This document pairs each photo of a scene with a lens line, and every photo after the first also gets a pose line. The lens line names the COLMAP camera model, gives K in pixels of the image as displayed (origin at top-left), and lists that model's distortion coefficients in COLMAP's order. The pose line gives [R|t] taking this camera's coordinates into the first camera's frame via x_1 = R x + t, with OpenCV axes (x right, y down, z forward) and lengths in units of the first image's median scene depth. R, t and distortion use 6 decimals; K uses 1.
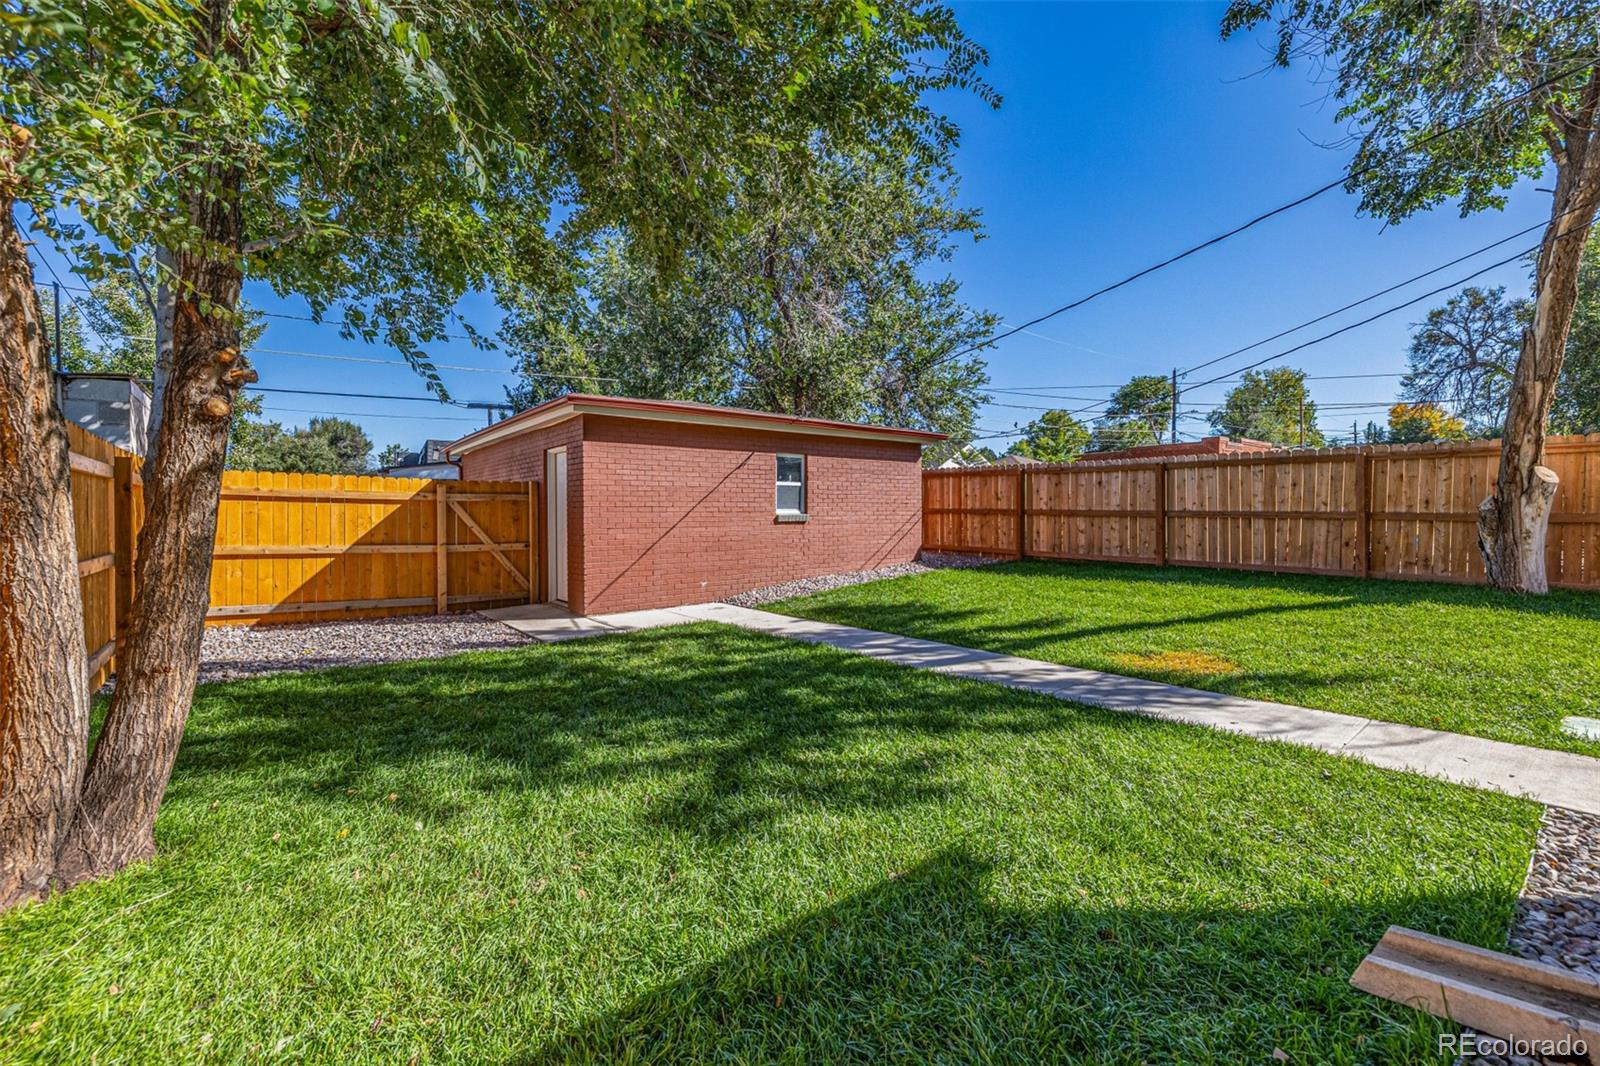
lens RADIAL K [[676.8, 0, 789.9], [0, 676.8, 520.8], [0, 0, 1]] dist [-0.000635, -0.000183]
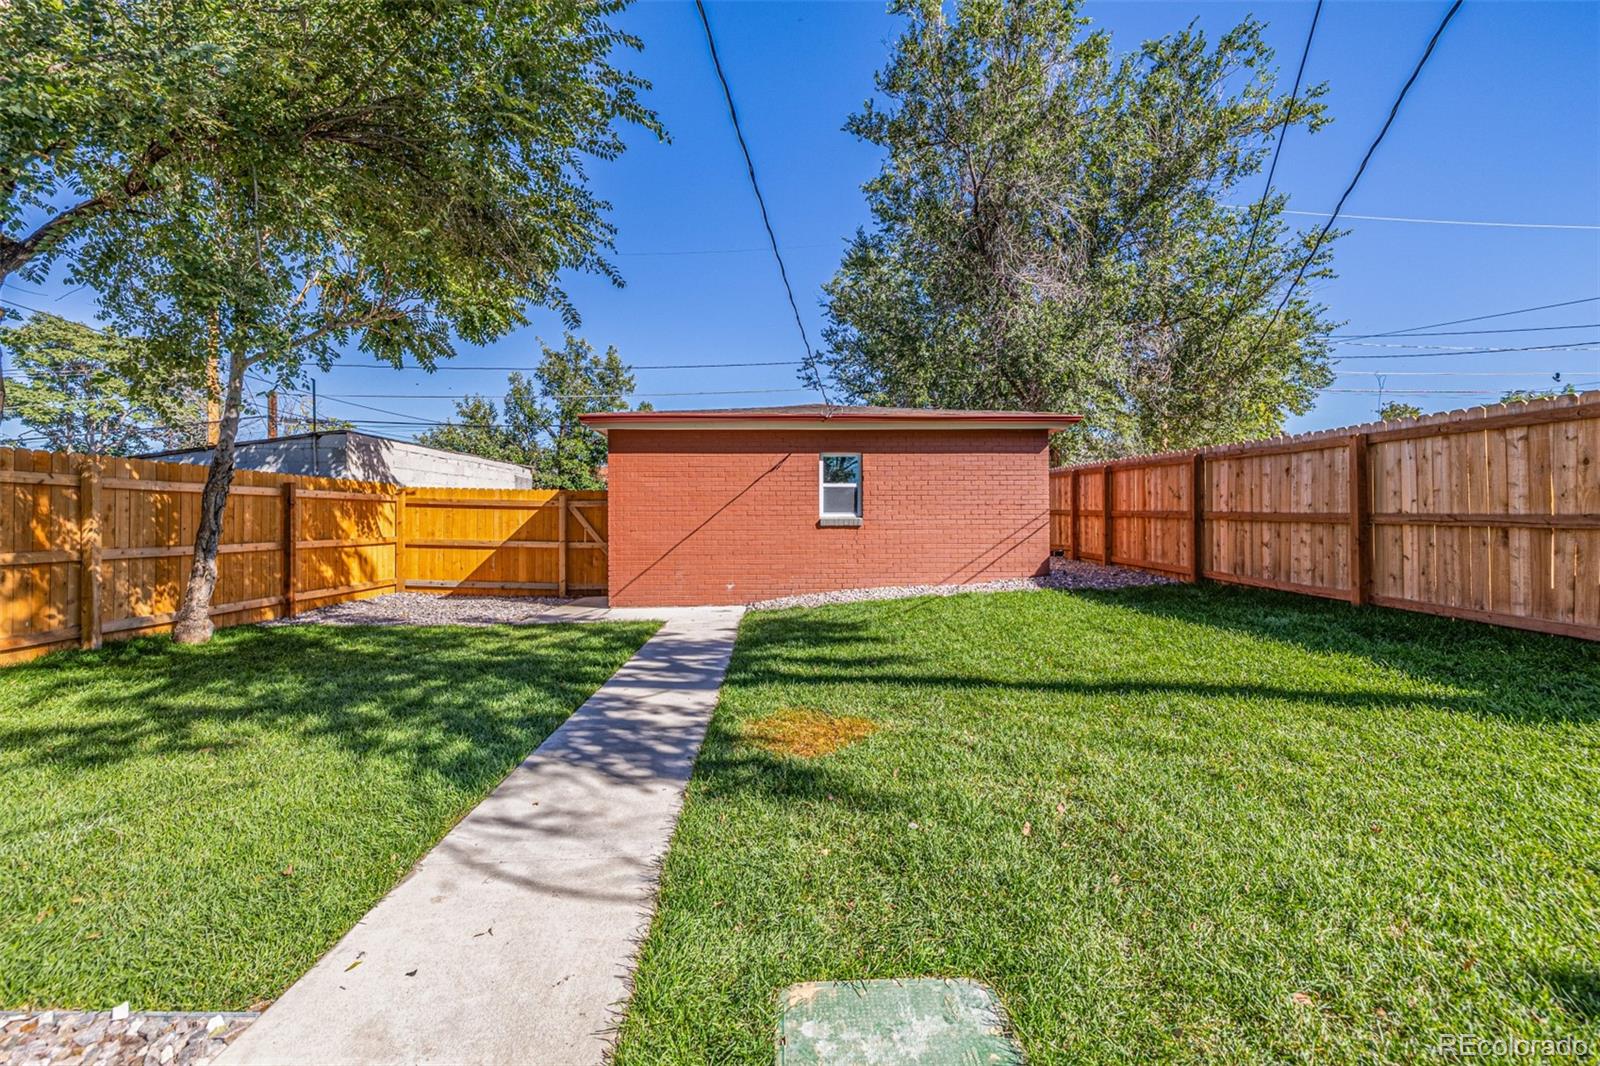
lens RADIAL K [[676.8, 0, 789.9], [0, 676.8, 520.8], [0, 0, 1]] dist [-0.000635, -0.000183]
pose [[0.806531, 0.004779, -0.591172, 0.501946], [-0.006368, 0.999980, -0.000605, -0.005059], [0.591157, 0.004253, 0.806545, 0.215679]]
